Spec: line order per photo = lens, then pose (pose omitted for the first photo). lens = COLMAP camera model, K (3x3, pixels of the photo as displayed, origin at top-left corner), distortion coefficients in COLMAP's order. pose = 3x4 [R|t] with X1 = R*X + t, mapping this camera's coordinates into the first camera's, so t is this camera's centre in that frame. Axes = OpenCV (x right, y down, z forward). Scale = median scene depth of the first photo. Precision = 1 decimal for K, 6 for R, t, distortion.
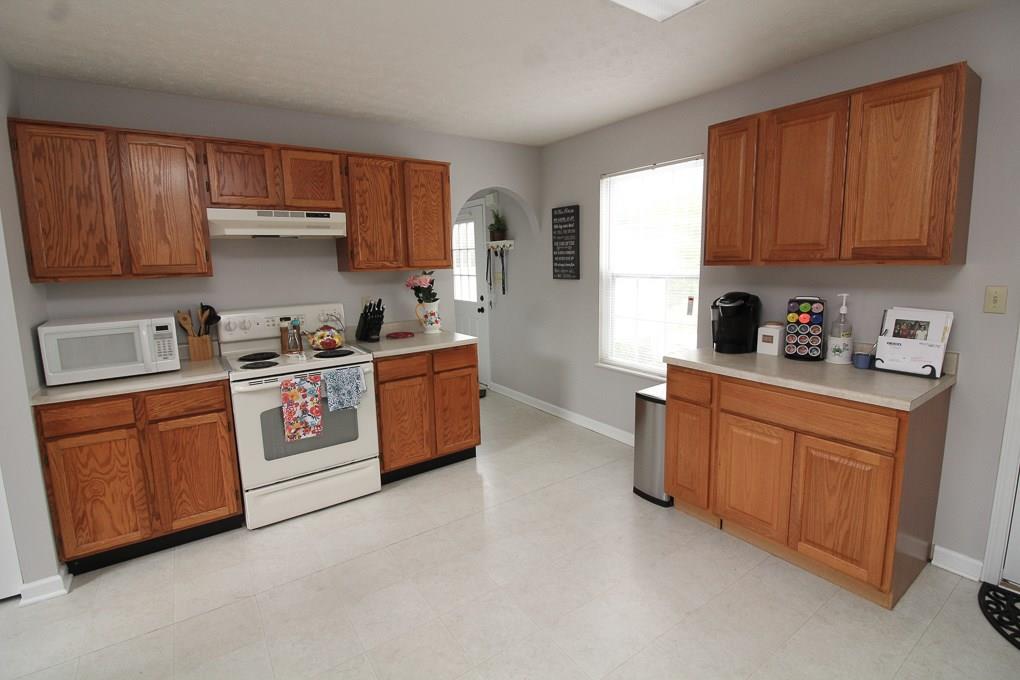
lens RADIAL K [[475.2, 0, 510.0], [0, 475.2, 329.9], [0, 0, 1]] dist [-0.001928, -0.009723]
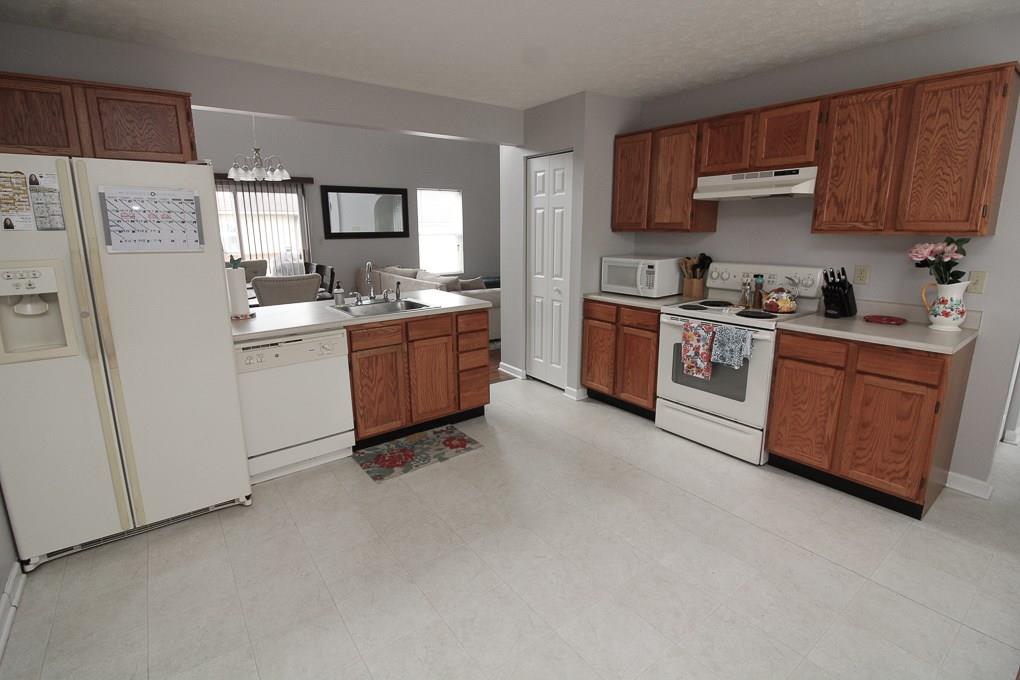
lens RADIAL K [[475.2, 0, 508.5], [0, 475.2, 332.0], [0, 0, 1]] dist [-0.001928, -0.009723]
pose [[0.029446, 0.238874, -0.970604, 0.626468], [-0.139720, 0.962476, 0.232634, -0.078891], [0.989753, 0.128763, 0.061716, 0.444596]]
